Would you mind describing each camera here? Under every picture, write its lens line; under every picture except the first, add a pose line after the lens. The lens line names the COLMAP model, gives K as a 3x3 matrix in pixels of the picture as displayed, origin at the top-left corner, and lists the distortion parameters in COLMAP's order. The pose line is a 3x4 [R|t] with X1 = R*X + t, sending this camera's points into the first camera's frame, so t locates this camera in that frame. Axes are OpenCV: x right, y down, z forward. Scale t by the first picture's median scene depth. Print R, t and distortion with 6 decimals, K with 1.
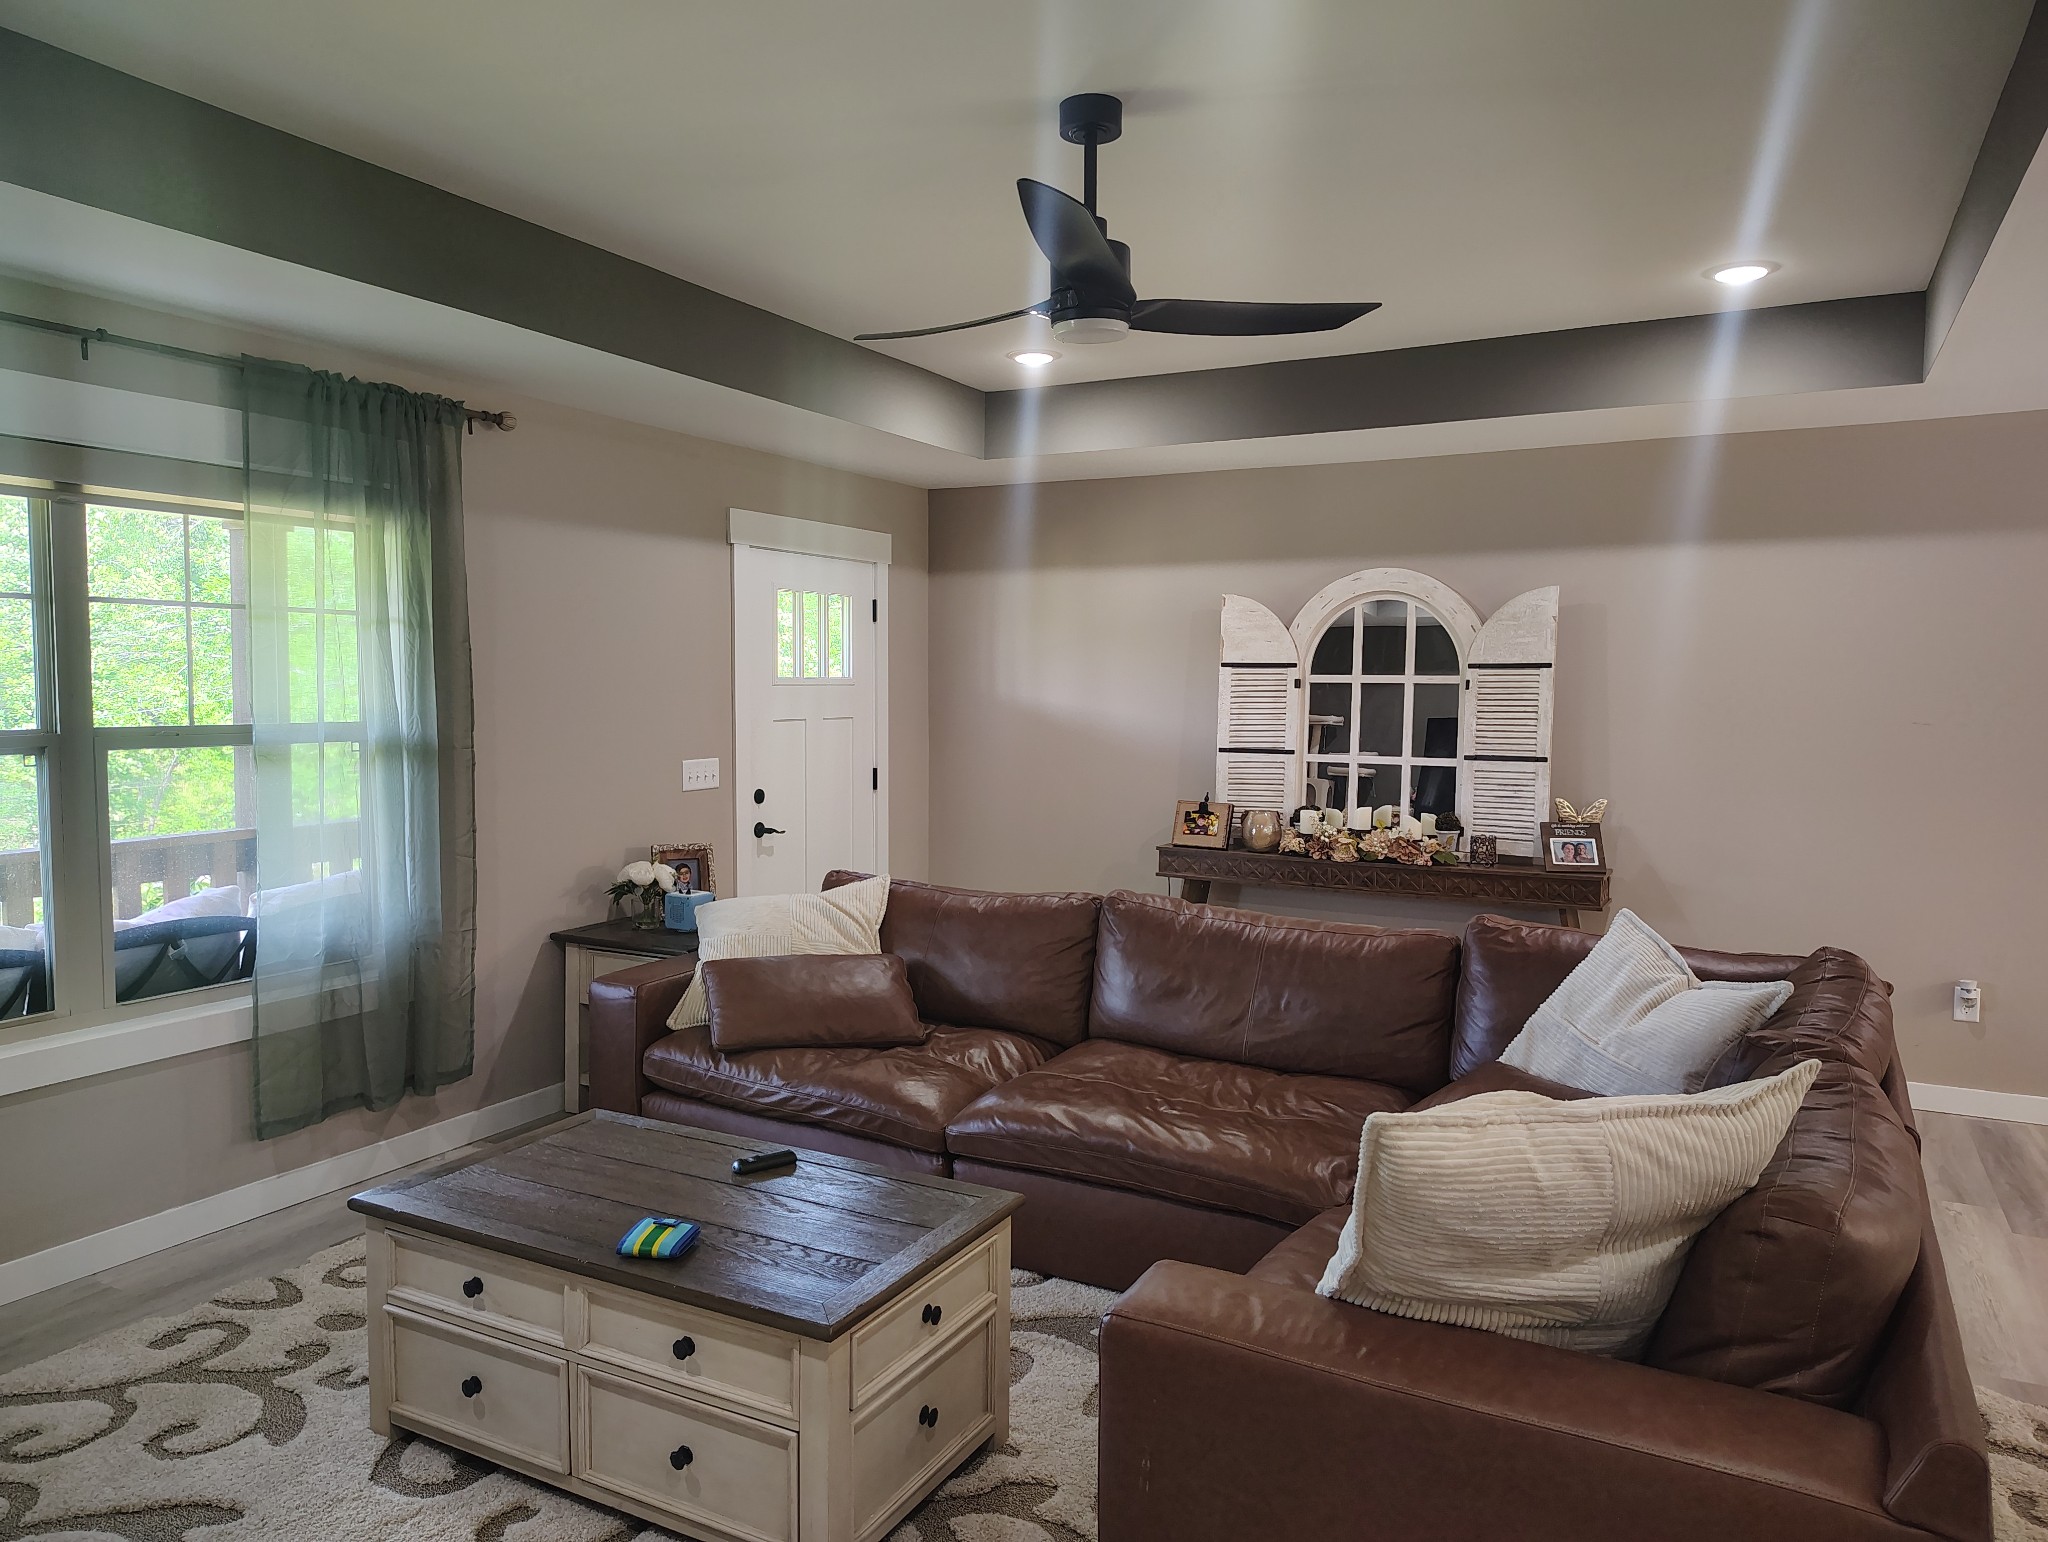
lens RADIAL K [[1422.6, 0, 1026.1], [0, 1422.6, 770.1], [0, 0, 1]] dist [0.028201, -0.018775]
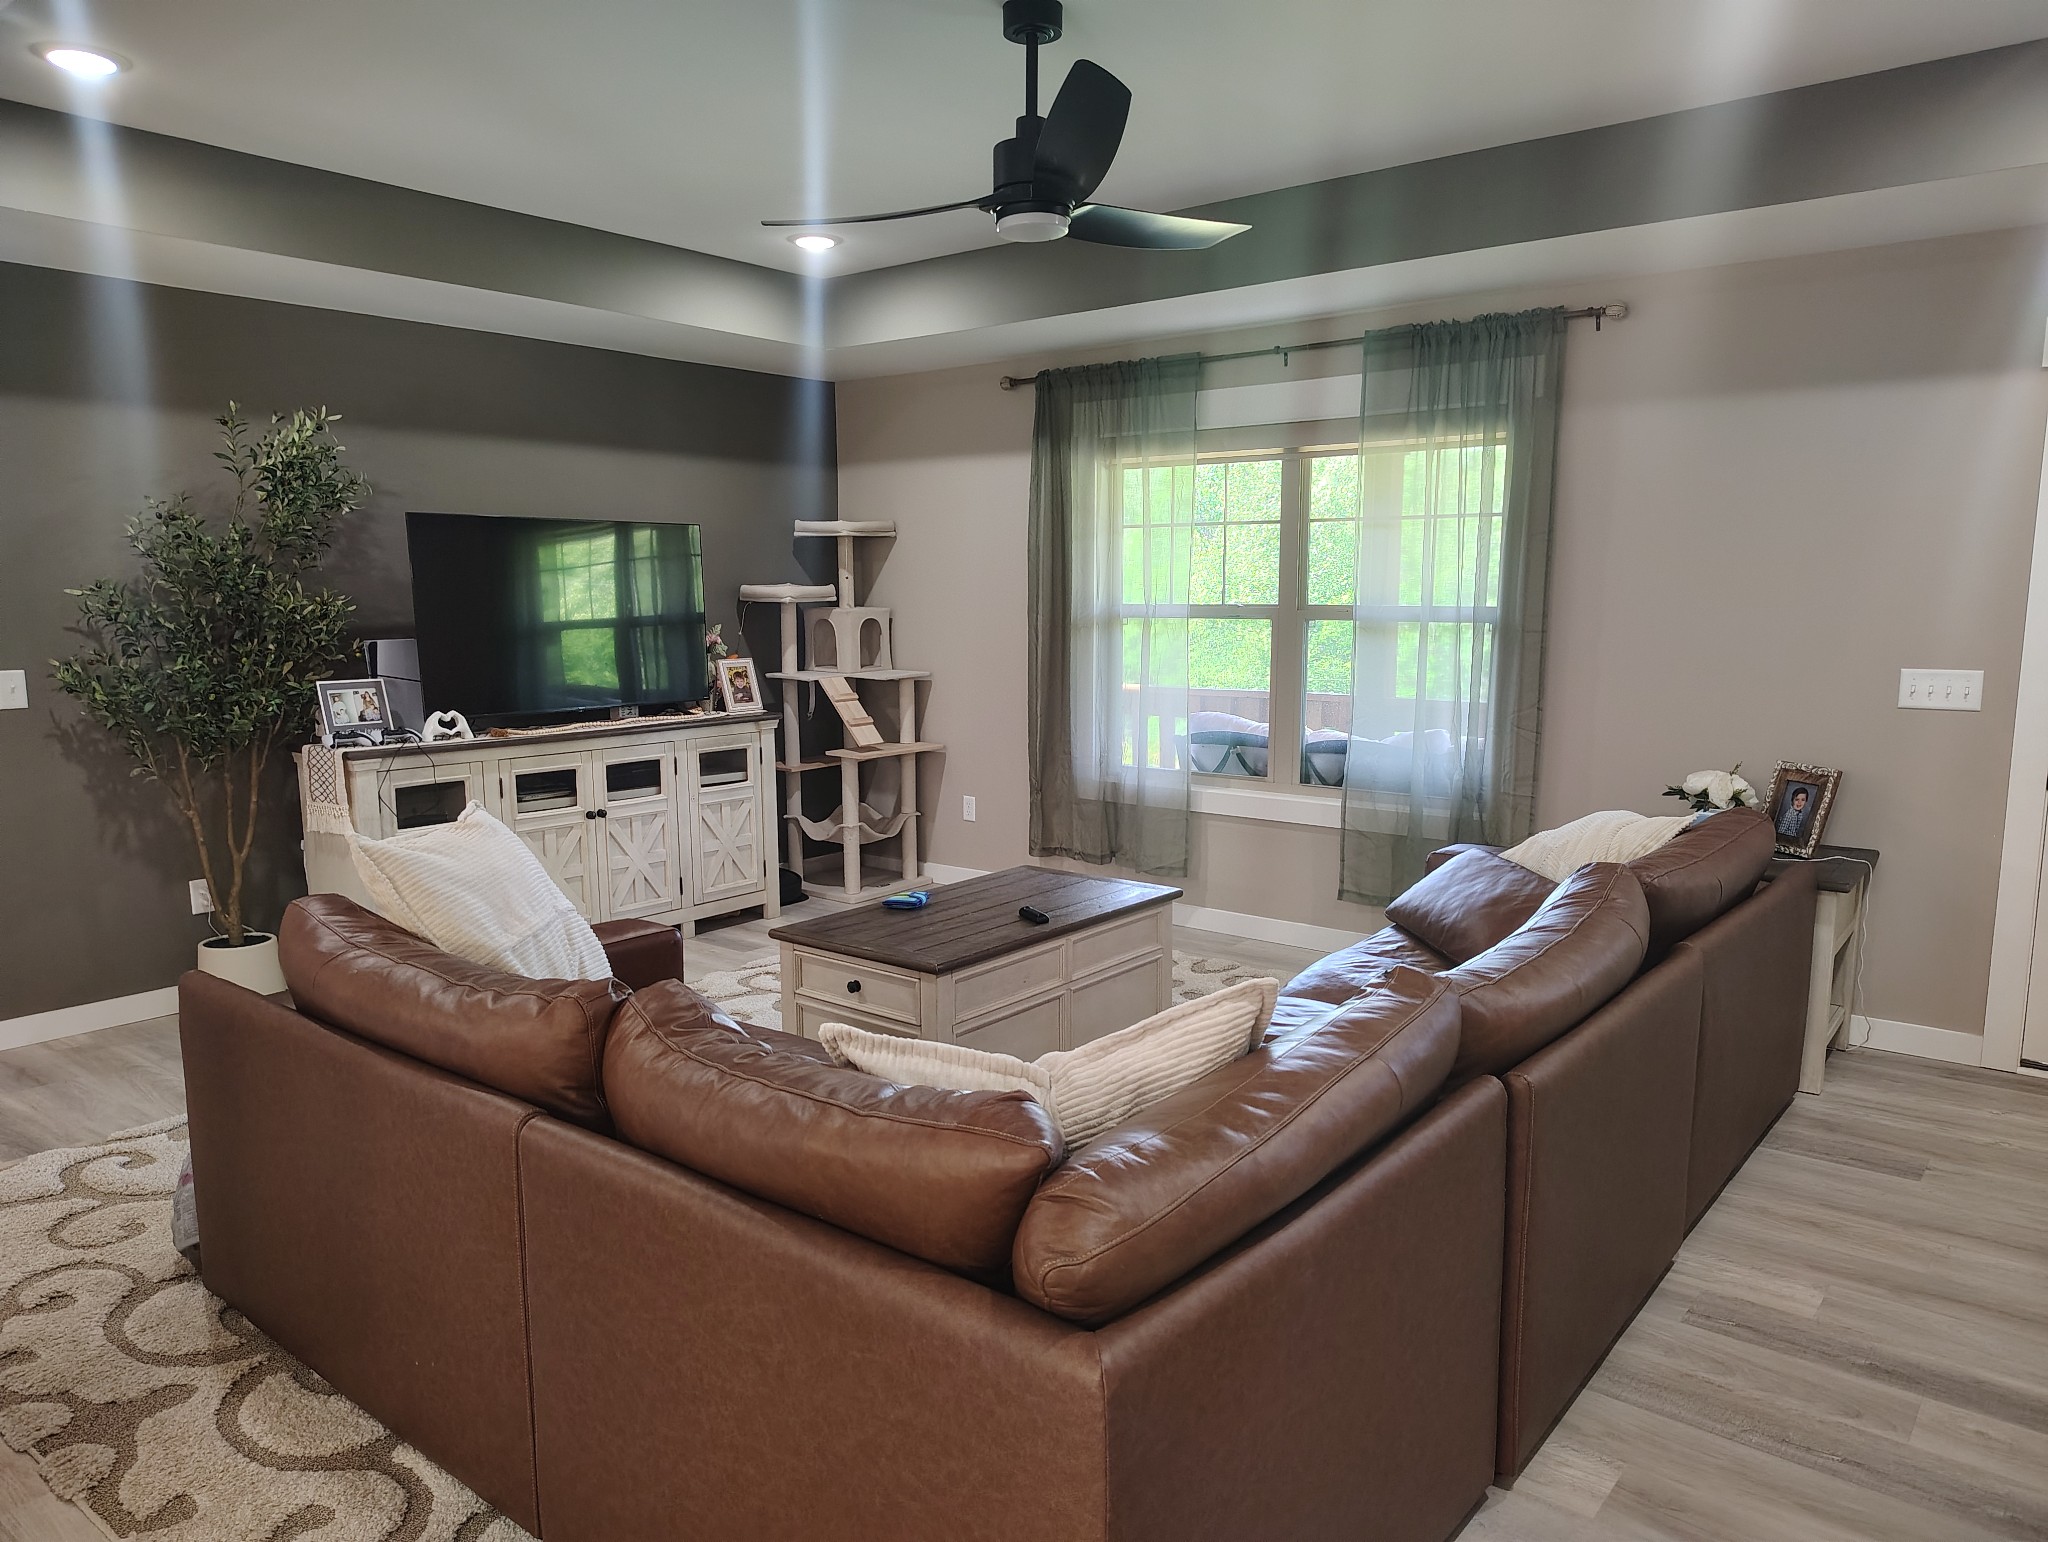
lens RADIAL K [[1422.6, 0, 1027.7], [0, 1422.6, 779.1], [0, 0, 1]] dist [0.028201, -0.018775]
pose [[-0.208713, 0.116958, -0.970958, 0.880484], [-0.067276, 0.988754, 0.133563, -0.027022], [0.975660, 0.093198, -0.198498, 0.974950]]
